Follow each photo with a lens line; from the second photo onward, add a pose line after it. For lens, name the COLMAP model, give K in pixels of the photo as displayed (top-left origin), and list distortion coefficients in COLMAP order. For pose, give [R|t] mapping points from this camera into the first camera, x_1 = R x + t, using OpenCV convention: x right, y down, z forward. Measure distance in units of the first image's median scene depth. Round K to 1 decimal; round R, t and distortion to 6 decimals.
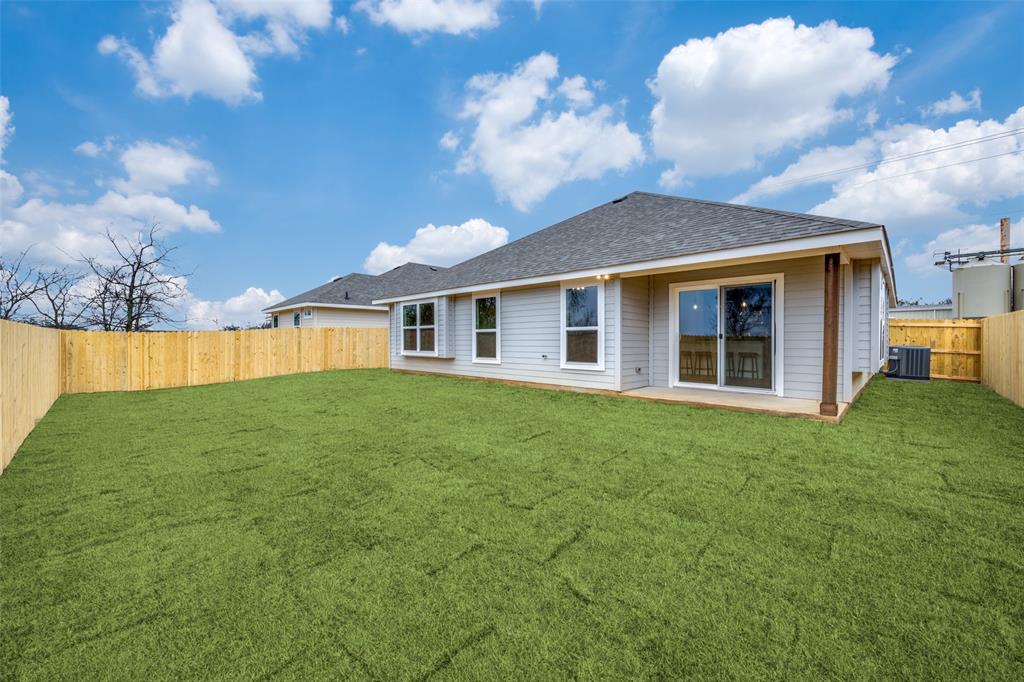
lens RADIAL K [[414.5, 0, 511.7], [0, 414.5, 341.2], [0, 0, 1]] dist [-0.001344, 0.000089]
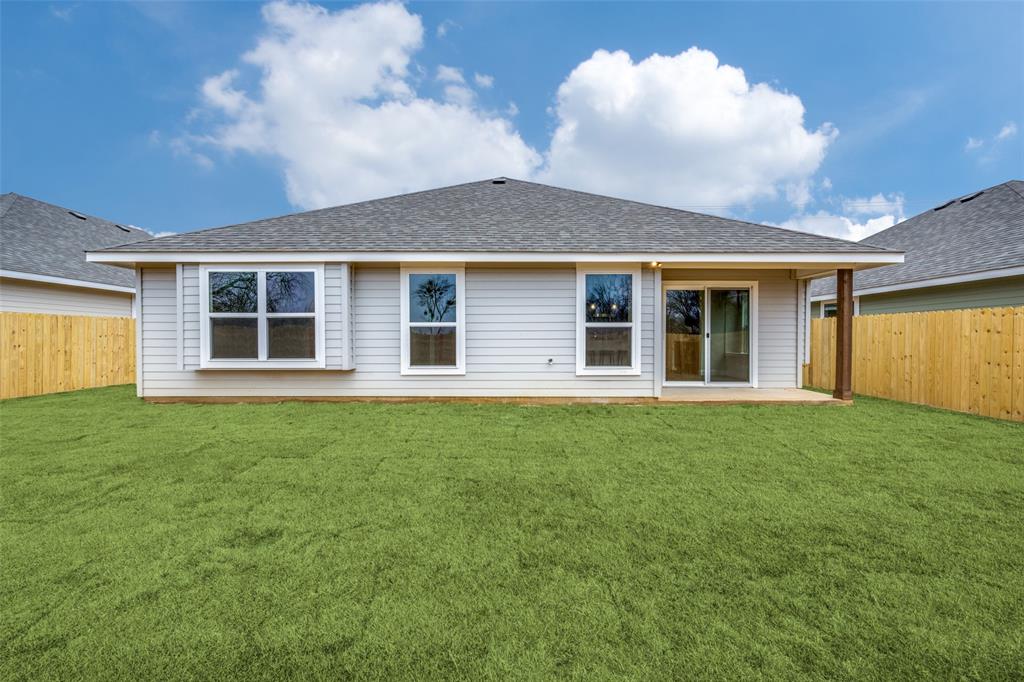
lens RADIAL K [[414.5, 0, 511.8], [0, 414.5, 341.8], [0, 0, 1]] dist [-0.001344, 0.000089]
pose [[0.707767, -0.004732, 0.706430, -0.429409], [0.001649, 0.999986, 0.005046, -0.001299], [-0.706444, -0.002406, 0.707765, 0.442998]]
